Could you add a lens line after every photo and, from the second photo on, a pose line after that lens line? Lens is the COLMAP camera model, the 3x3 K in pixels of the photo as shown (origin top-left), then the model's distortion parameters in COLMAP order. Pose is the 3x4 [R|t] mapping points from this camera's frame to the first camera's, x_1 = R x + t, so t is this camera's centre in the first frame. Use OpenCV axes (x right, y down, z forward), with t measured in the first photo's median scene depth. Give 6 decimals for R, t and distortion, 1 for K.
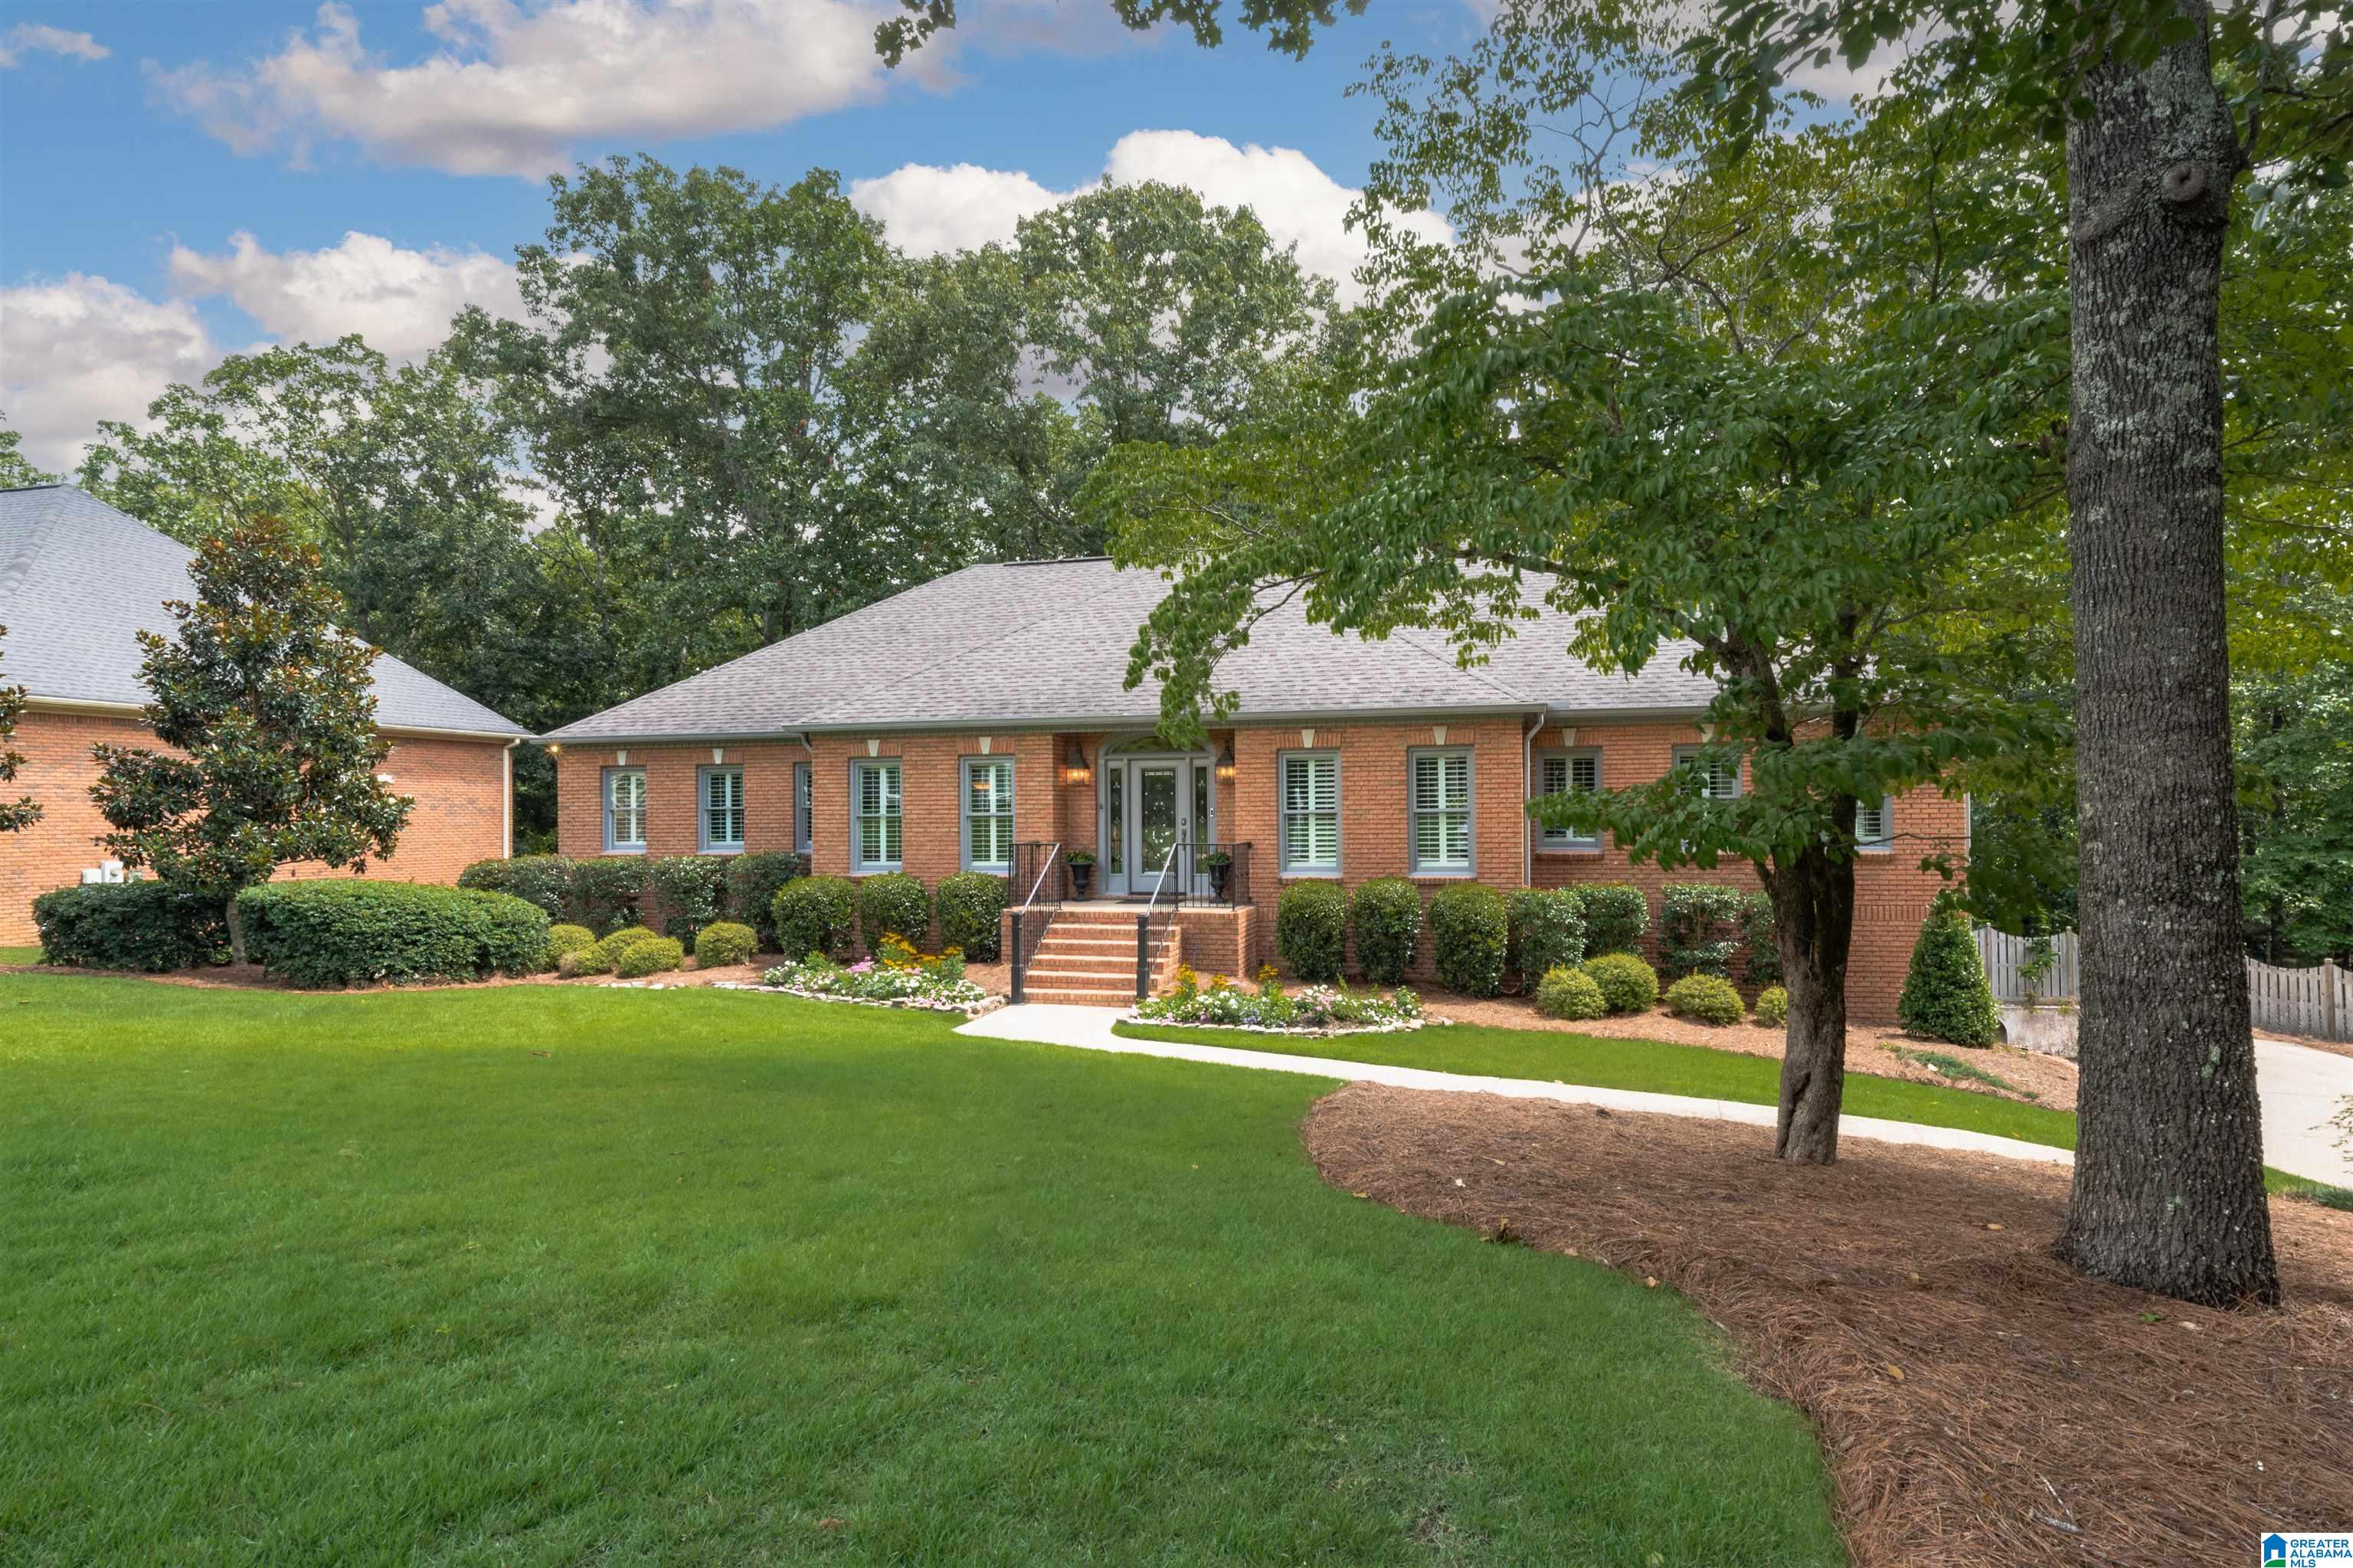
lens RADIAL K [[1270.3, 0, 1176.5], [0, 1270.3, 784.0], [0, 0, 1]] dist [0.026319, -0.000254]
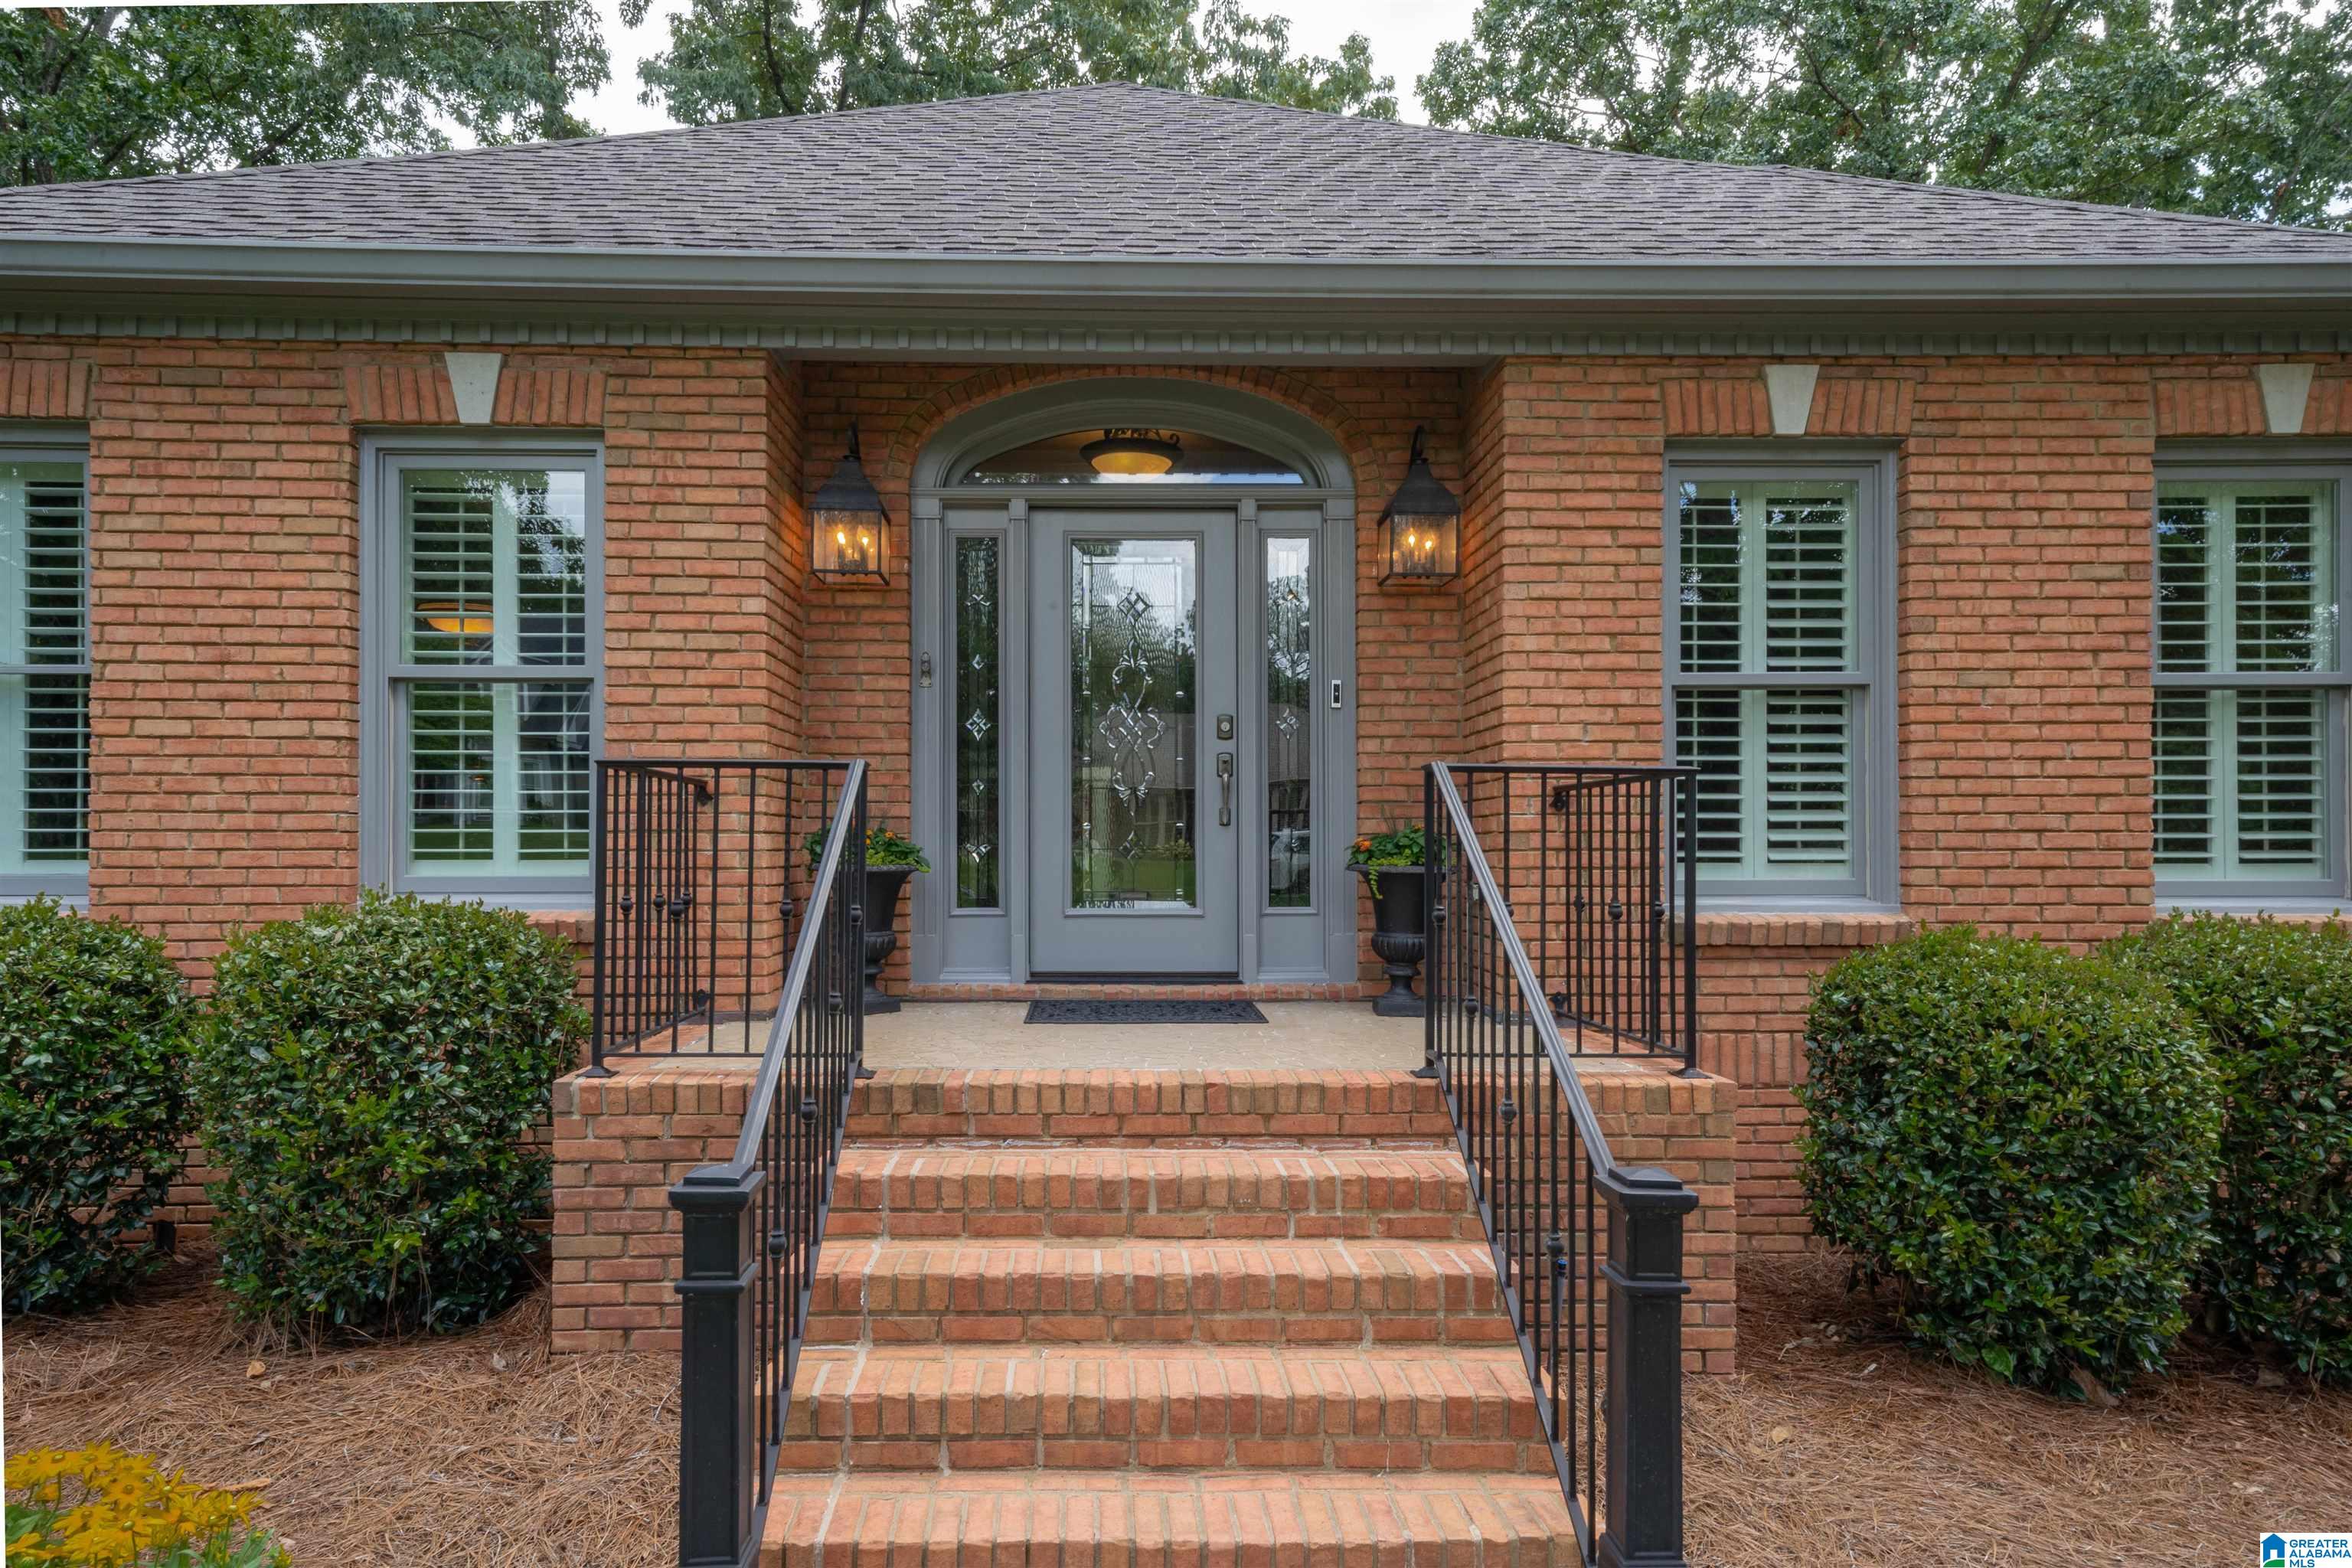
lens RADIAL K [[1514.6, 0, 1176.0], [0, 1514.6, 893.6], [0, 0, 1]] dist [-0.000901, 0.000030]
pose [[0.958610, 0.008977, 0.284582, -0.103750], [-0.018043, 0.999409, 0.029252, 0.057516], [-0.284152, -0.033176, 0.958205, 0.686318]]
